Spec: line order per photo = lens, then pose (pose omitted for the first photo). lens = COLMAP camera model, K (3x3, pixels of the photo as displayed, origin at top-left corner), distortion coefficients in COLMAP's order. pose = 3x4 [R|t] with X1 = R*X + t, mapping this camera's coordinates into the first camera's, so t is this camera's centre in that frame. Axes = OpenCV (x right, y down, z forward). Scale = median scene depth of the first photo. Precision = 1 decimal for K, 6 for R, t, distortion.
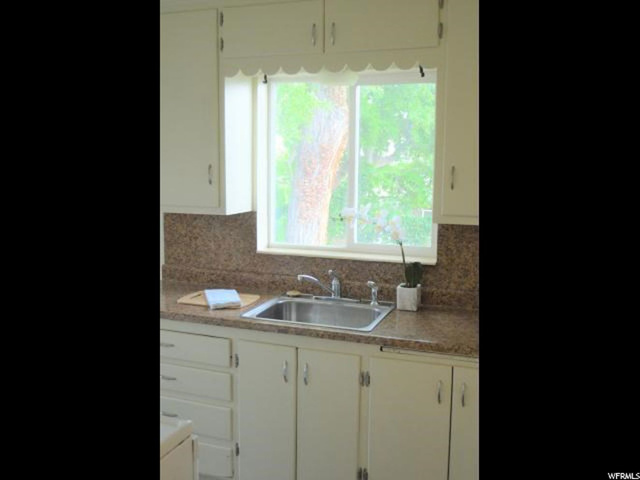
lens RADIAL K [[629.2, 0, 320.0], [0, 629.2, 240.0], [0, 0, 1]] dist [0.003415, 0.000905]
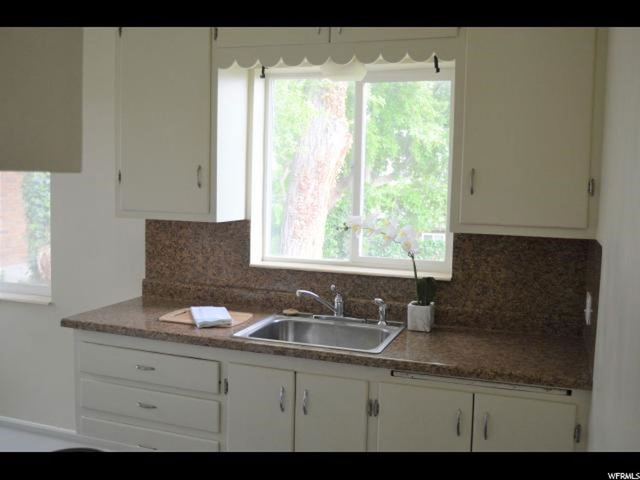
lens RADIAL K [[661.4, 0, 332.7], [0, 661.4, 239.4], [0, 0, 1]] dist [-0.024758, -0.017414]
pose [[0.999385, 0.012722, 0.032680, -0.014908], [-0.011345, 0.999054, -0.041984, 0.021658], [-0.033184, 0.041587, 0.998584, 0.062011]]
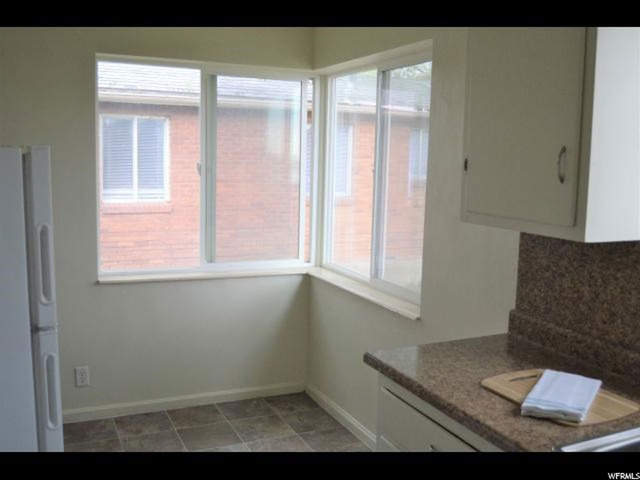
lens RADIAL K [[661.4, 0, 332.7], [0, 661.4, 239.4], [0, 0, 1]] dist [-0.024758, -0.017414]
pose [[0.718176, 0.097844, -0.688948, 0.078974], [-0.107832, 0.993754, 0.028725, -0.034199], [0.687455, 0.053661, 0.724241, 0.441908]]
